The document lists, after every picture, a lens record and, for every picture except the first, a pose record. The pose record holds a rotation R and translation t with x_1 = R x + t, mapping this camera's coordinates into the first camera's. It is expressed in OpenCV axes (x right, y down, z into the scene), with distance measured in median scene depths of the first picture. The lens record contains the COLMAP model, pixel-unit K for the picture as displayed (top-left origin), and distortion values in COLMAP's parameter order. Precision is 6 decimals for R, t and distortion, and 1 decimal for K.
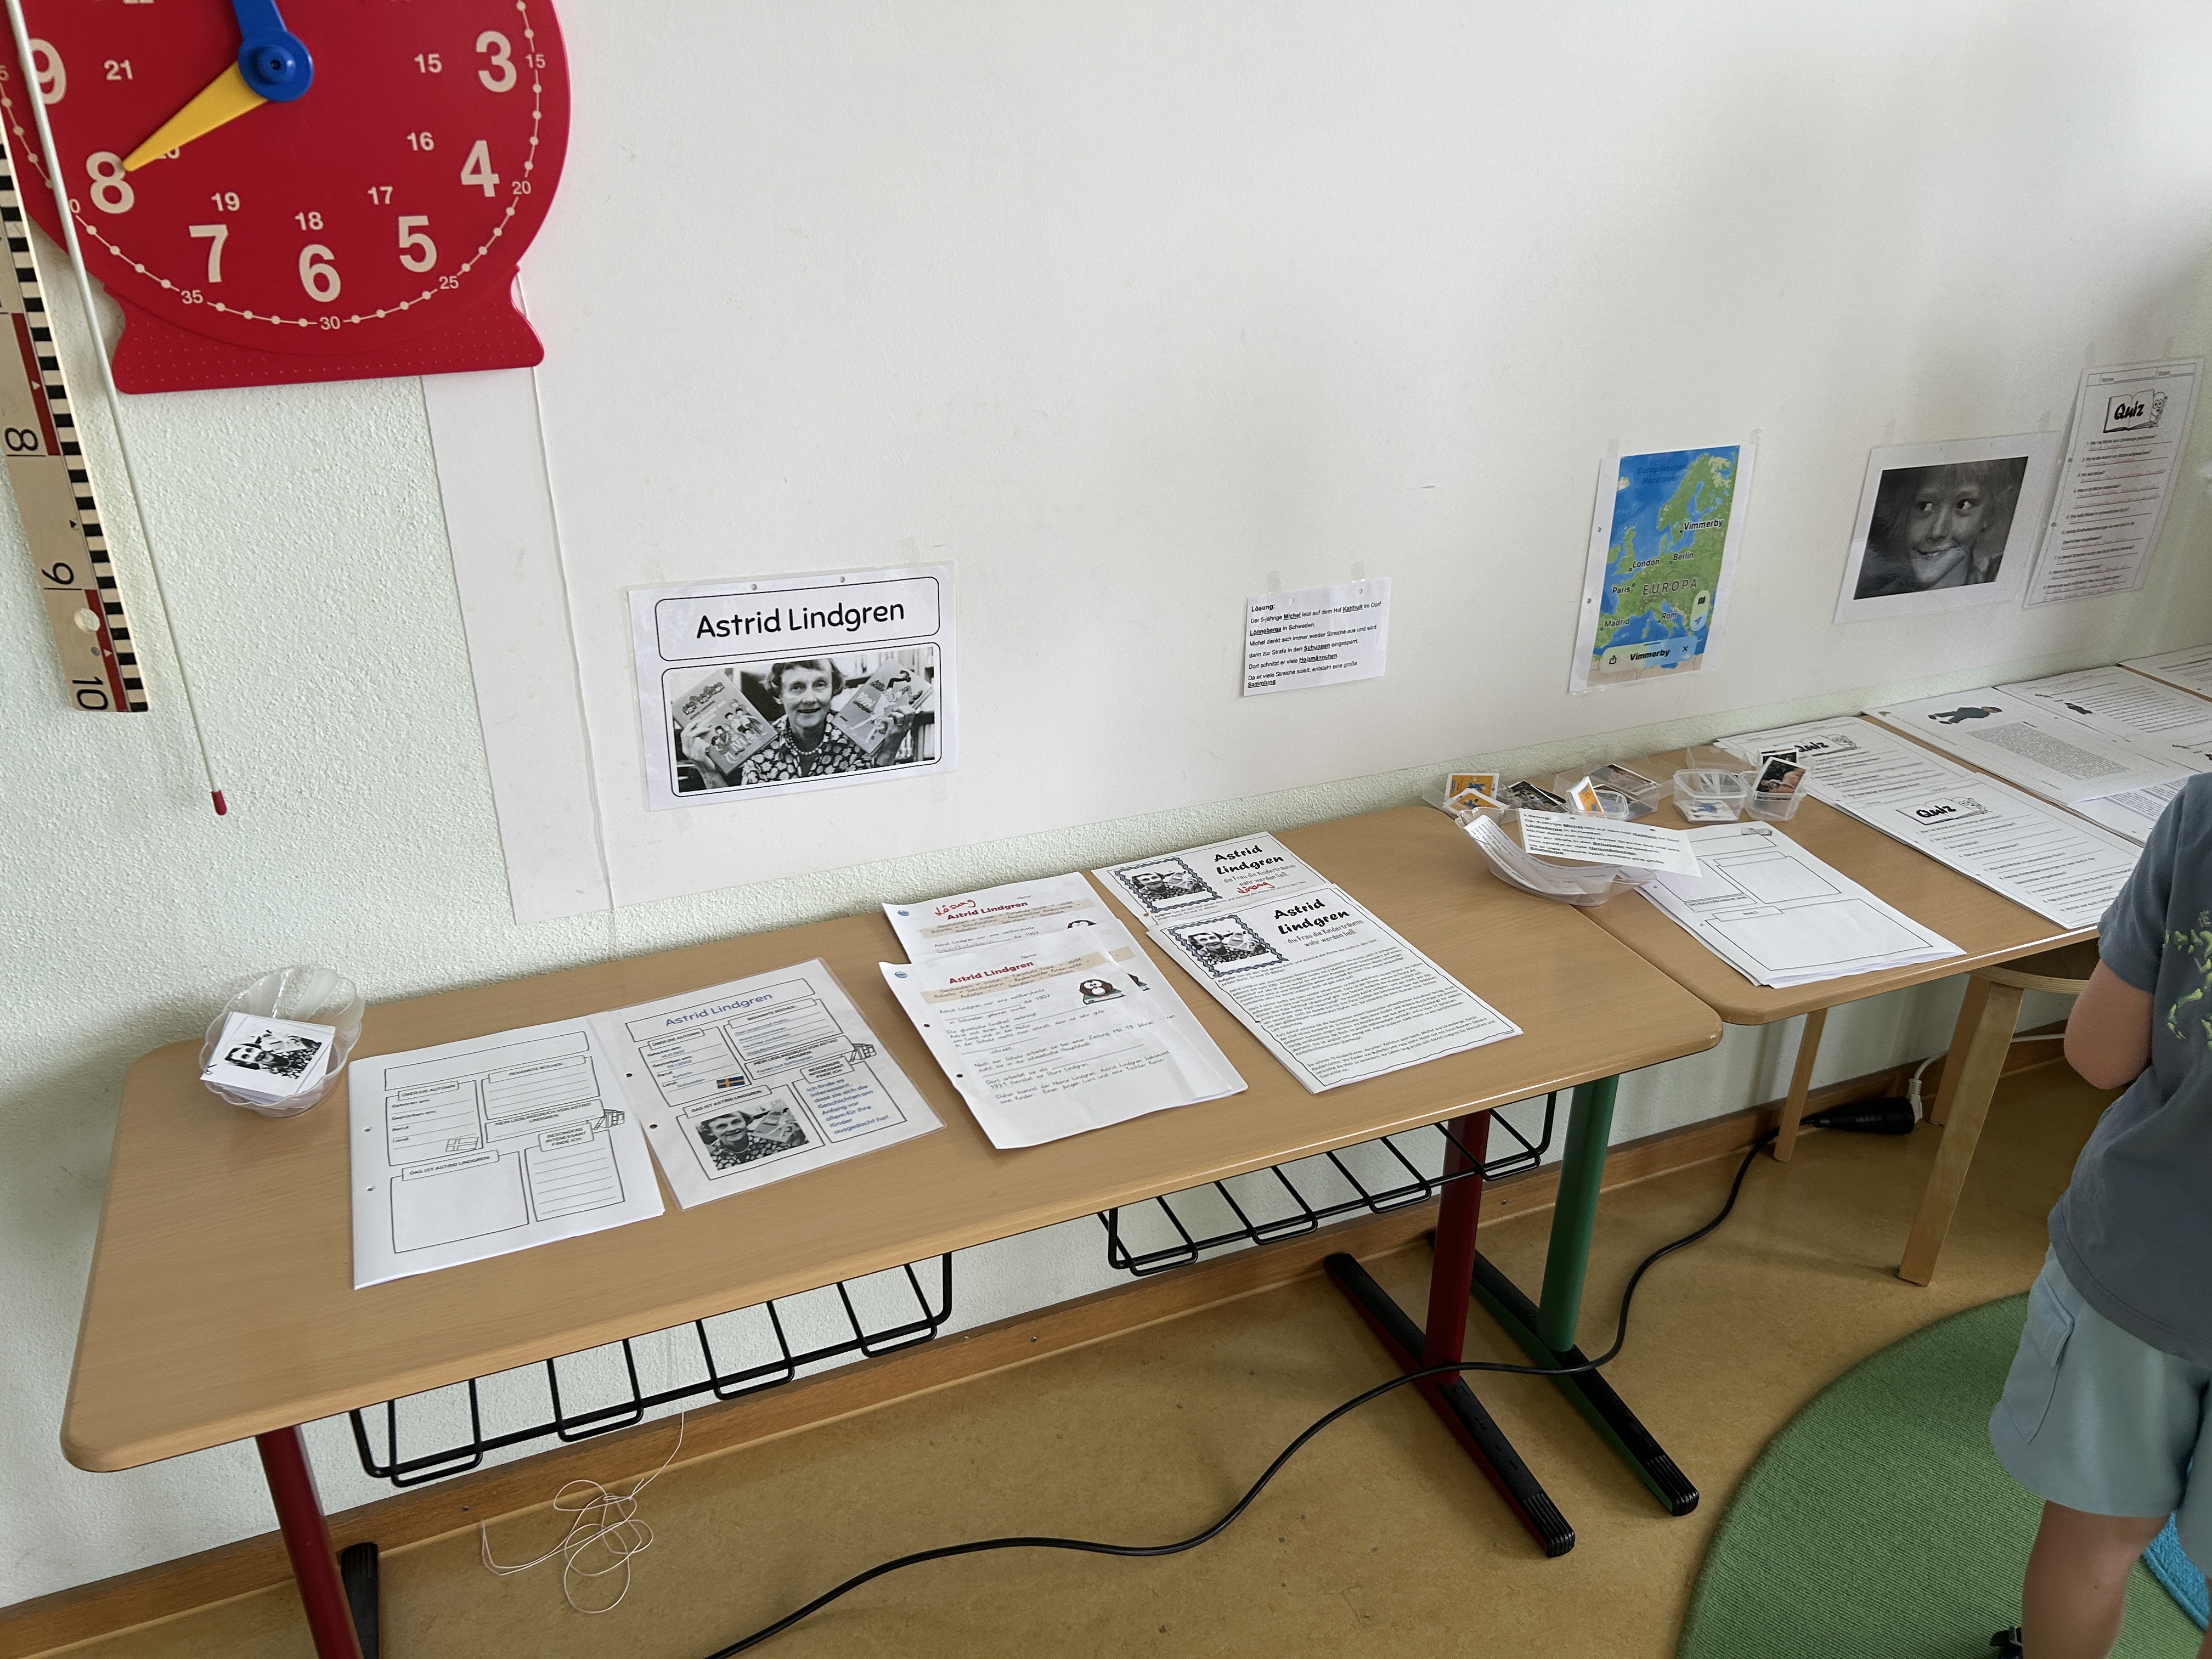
lens RADIAL K [[1654.2, 0, 1120.1], [0, 1654.2, 819.4], [0, 0, 1]] dist [0.060028, -0.080236]
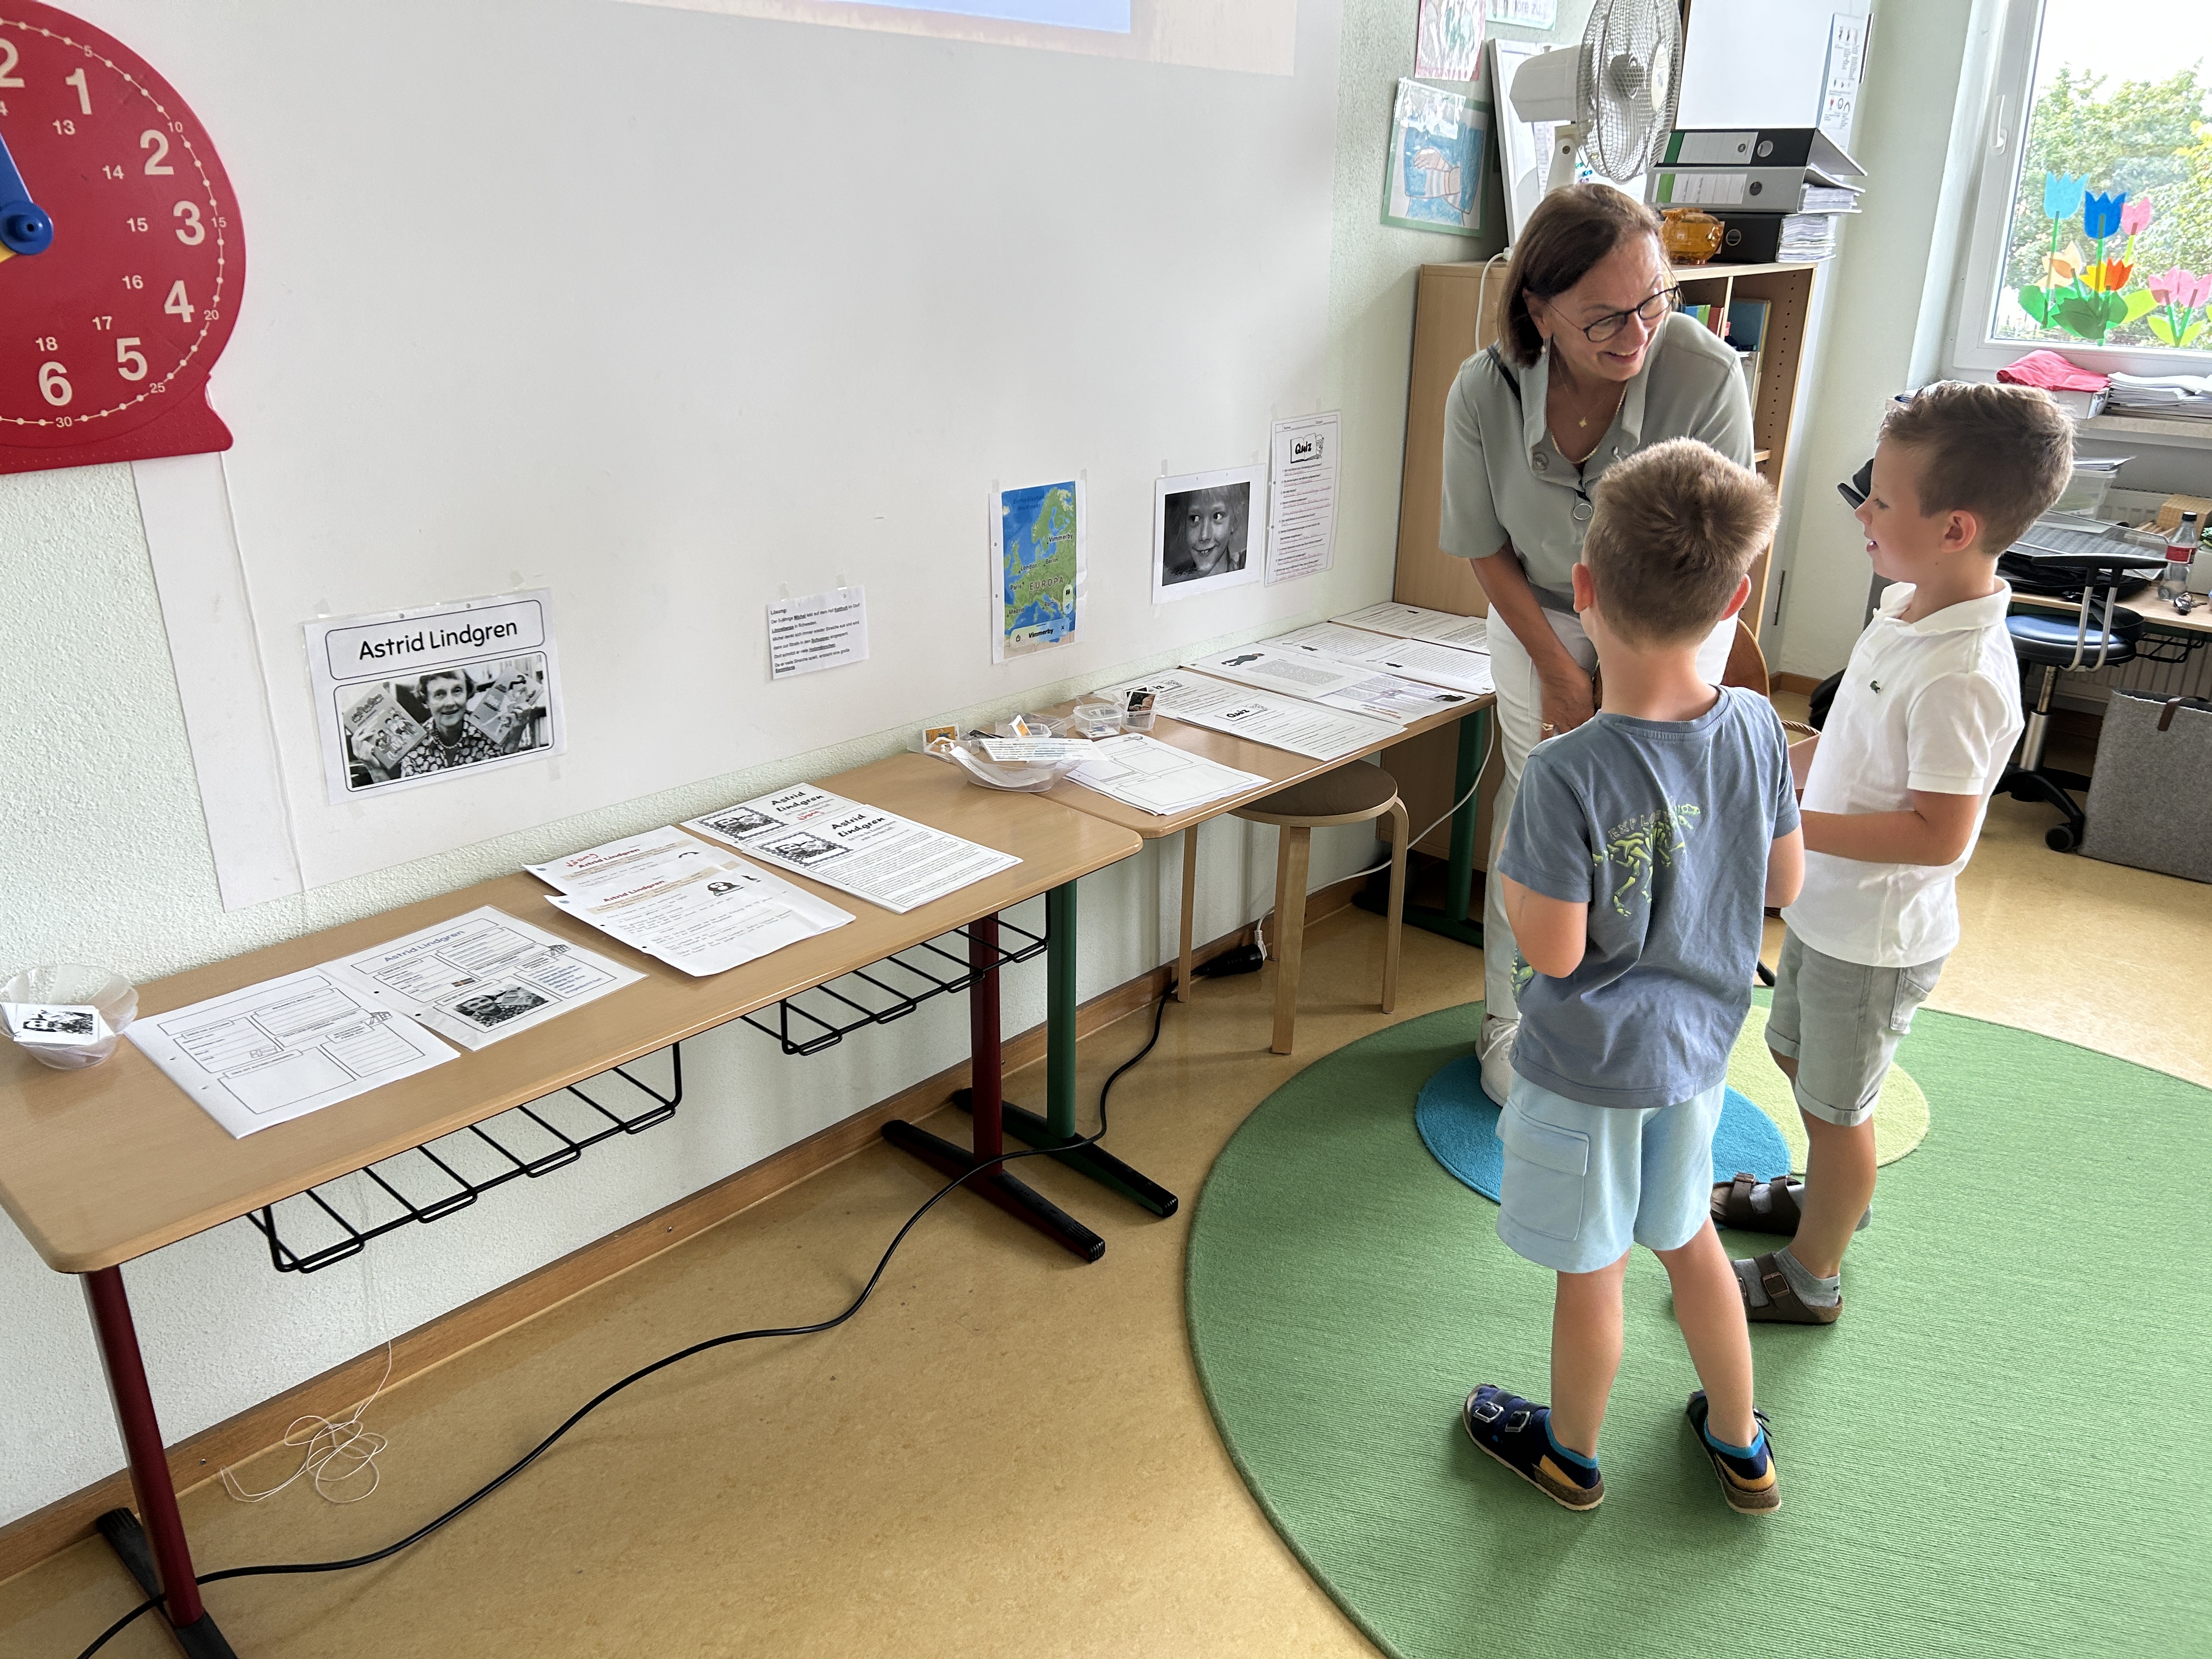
lens RADIAL K [[1654.2, 0, 1157.7], [0, 1654.2, 839.8], [0, 0, 1]] dist [0.060028, -0.080236]
pose [[0.902781, -0.150009, 0.403092, -0.220634], [0.177200, 0.983693, -0.030785, 0.160798], [-0.391901, 0.099220, 0.914642, -0.364561]]
